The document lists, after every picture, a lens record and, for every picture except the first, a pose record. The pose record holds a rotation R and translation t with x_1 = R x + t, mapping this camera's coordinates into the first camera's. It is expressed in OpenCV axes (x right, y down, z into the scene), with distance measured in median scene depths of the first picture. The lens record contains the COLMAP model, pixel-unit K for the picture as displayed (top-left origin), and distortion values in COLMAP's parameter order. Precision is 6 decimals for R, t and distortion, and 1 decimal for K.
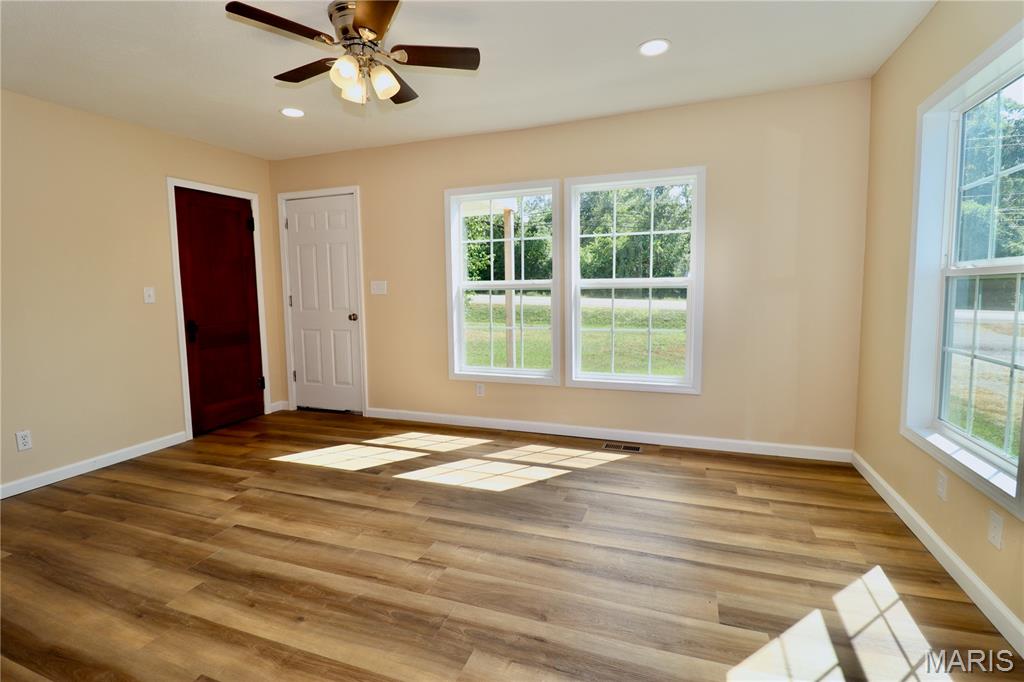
lens RADIAL K [[491.3, 0, 506.6], [0, 491.3, 337.0], [0, 0, 1]] dist [-0.012085, -0.001391]
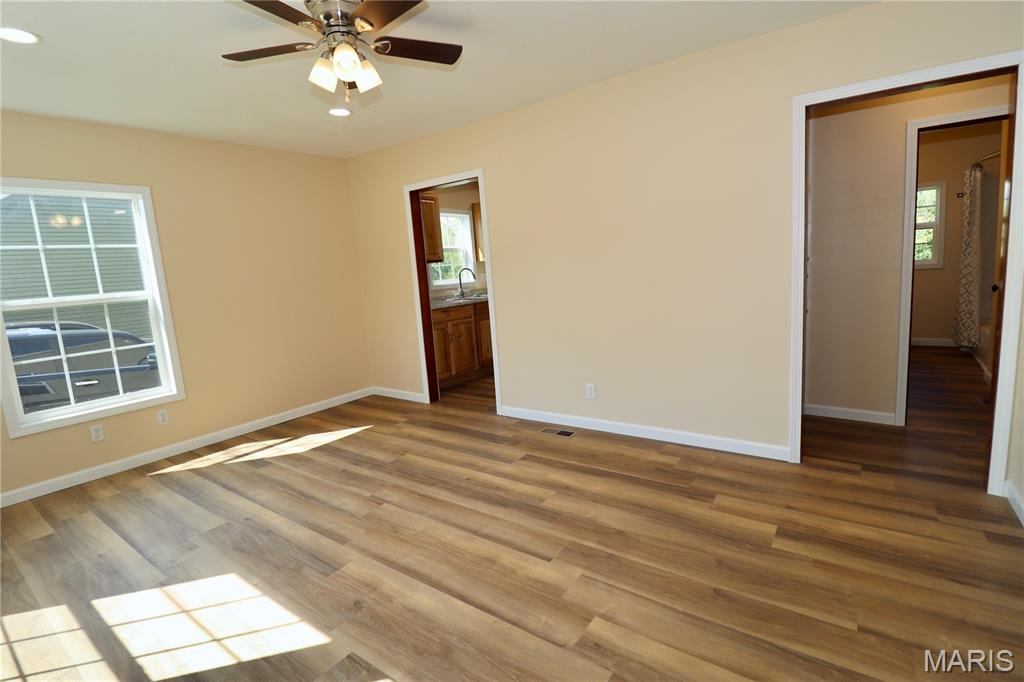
lens RADIAL K [[491.3, 0, 506.6], [0, 491.3, 338.5], [0, 0, 1]] dist [-0.012085, -0.001391]
pose [[-0.960480, 0.047464, 0.274273, -0.793028], [0.113358, 0.966640, 0.229688, -0.201119], [-0.254221, 0.251702, -0.933819, 1.850537]]
